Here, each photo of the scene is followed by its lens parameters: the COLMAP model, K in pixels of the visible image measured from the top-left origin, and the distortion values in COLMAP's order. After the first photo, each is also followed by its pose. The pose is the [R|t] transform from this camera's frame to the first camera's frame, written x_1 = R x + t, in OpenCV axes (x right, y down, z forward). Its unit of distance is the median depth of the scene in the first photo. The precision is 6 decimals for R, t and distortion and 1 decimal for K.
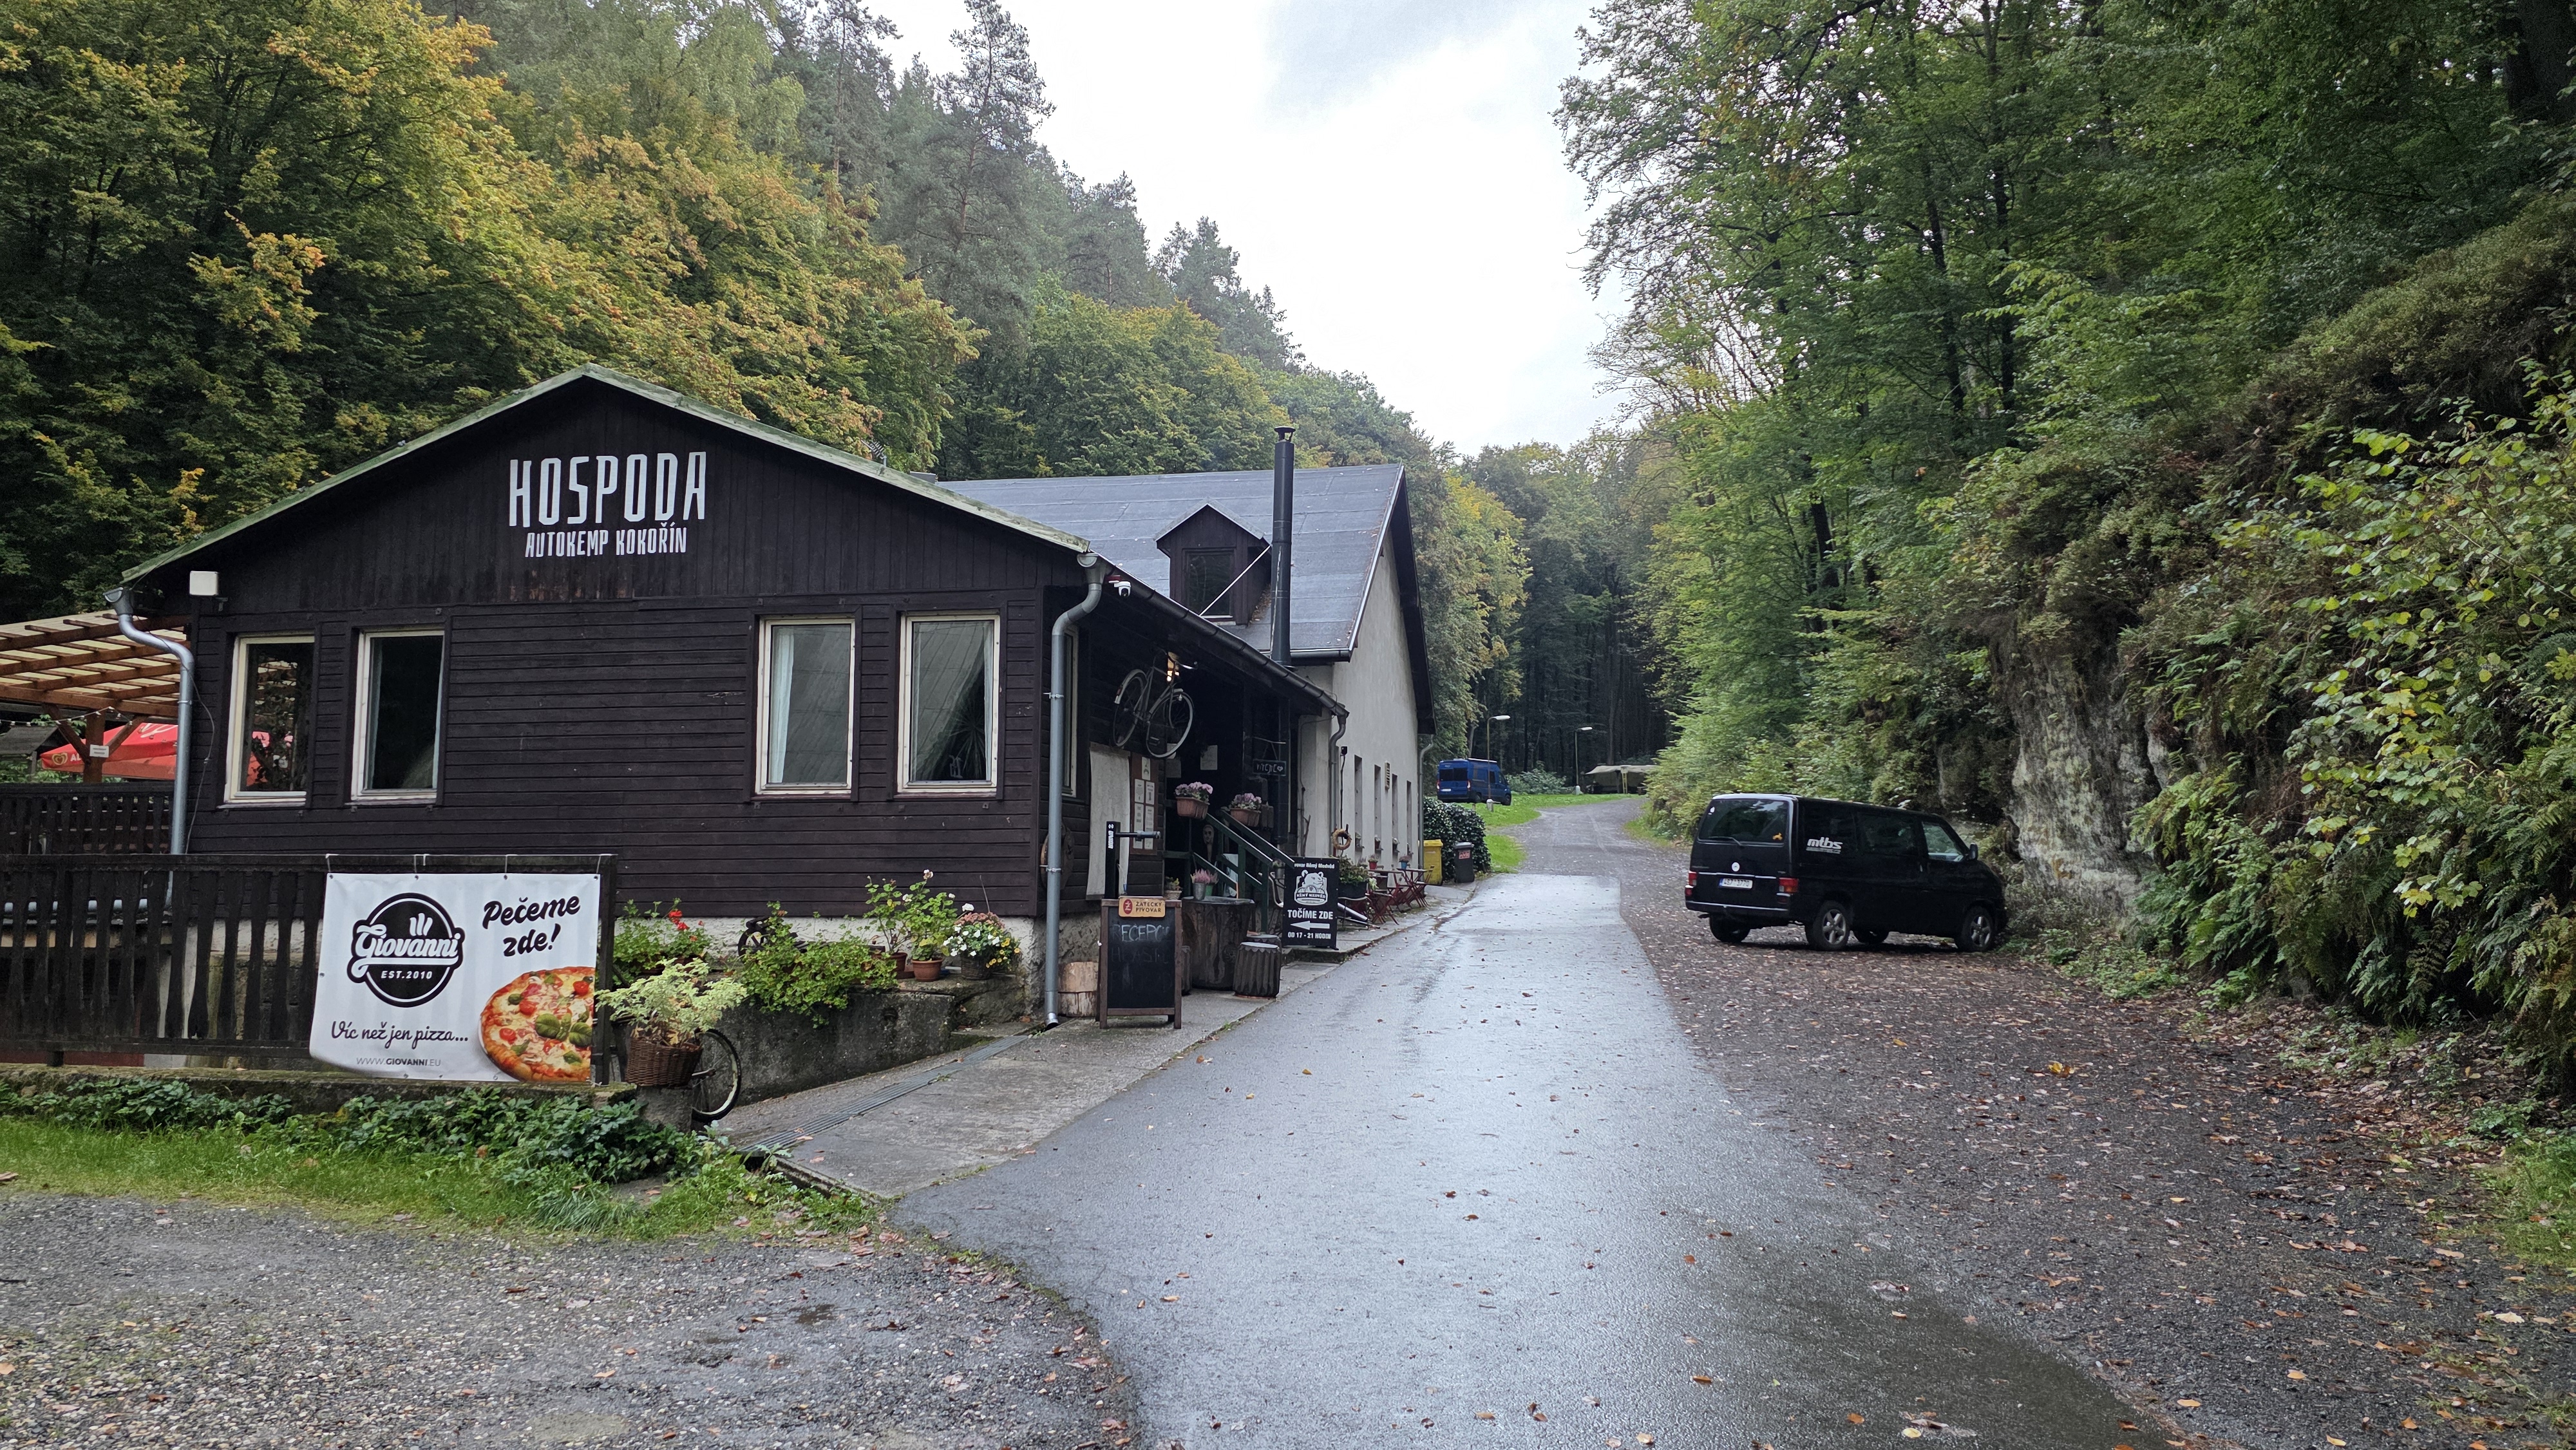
lens RADIAL K [[1646.5, 0, 1288.0], [0, 1646.5, 725.0], [0, 0, 1]] dist [0.062912, -0.000414]
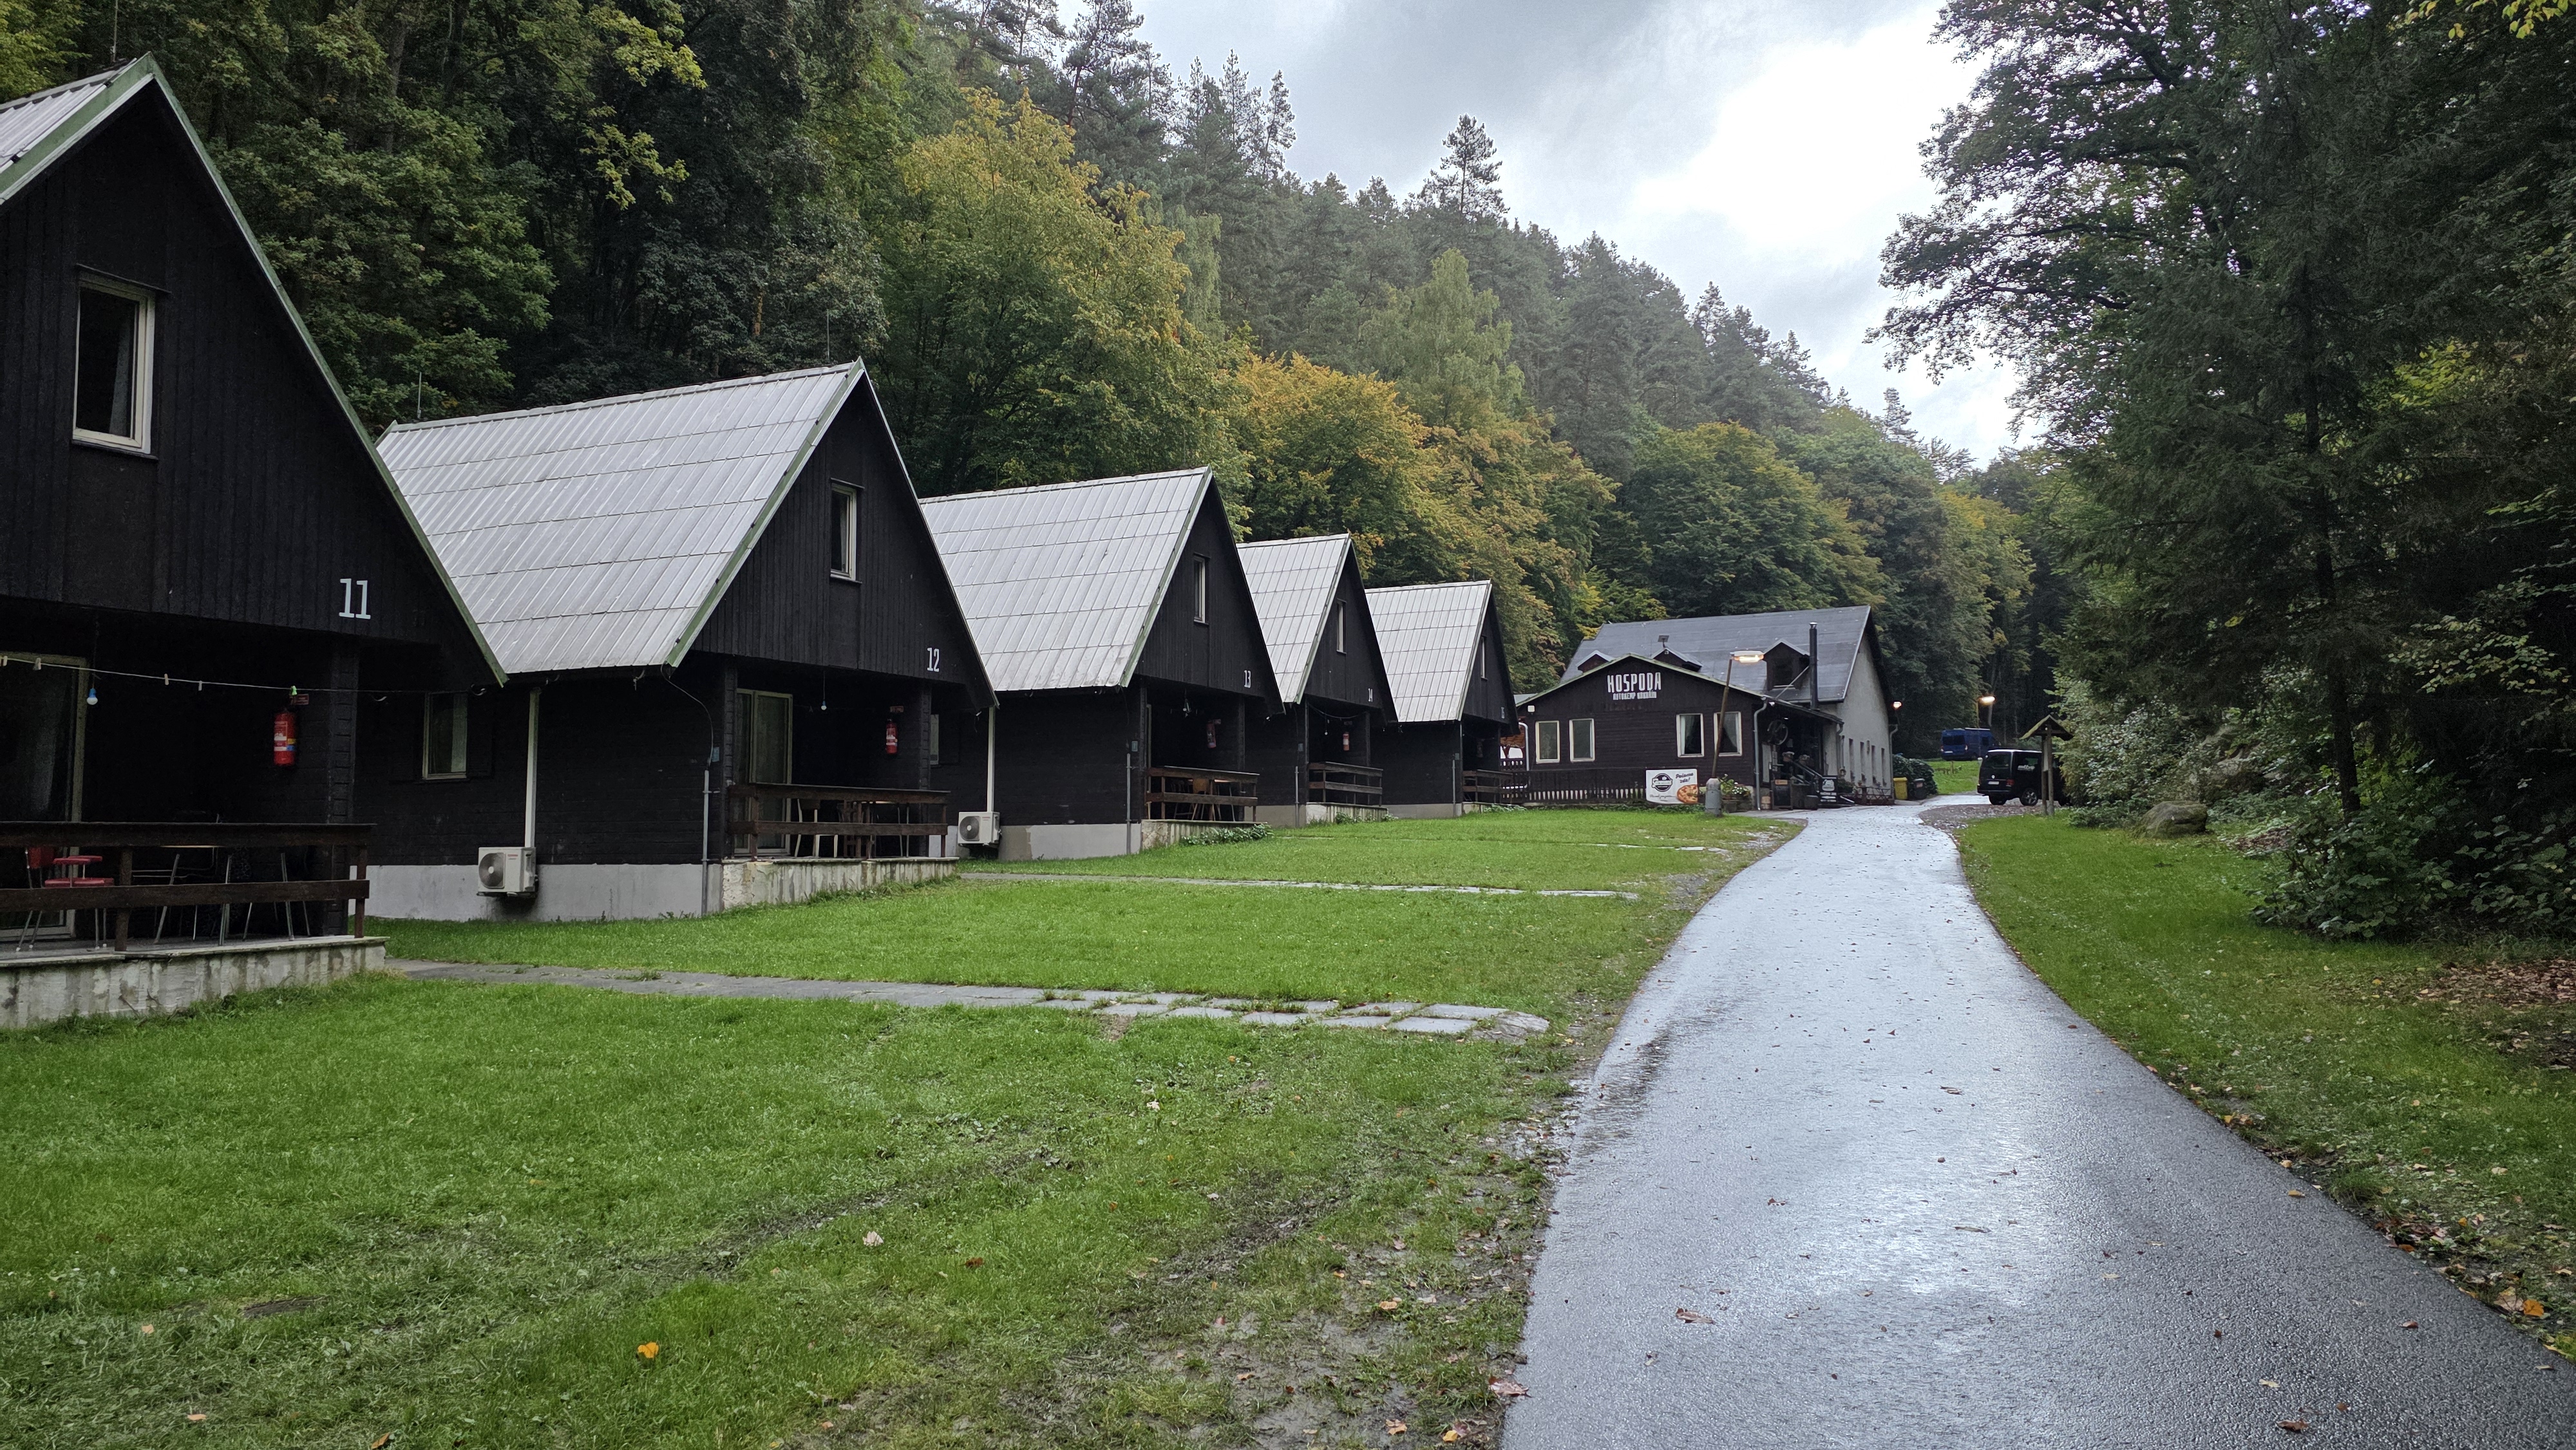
lens RADIAL K [[1646.5, 0, 1288.0], [0, 1646.5, 725.0], [0, 0, 1]] dist [0.062912, -0.000414]
pose [[0.950246, -0.036987, -0.309298, 0.009431], [0.041516, 0.999105, 0.008071, -0.041462], [0.308723, -0.020511, 0.950931, -1.189801]]
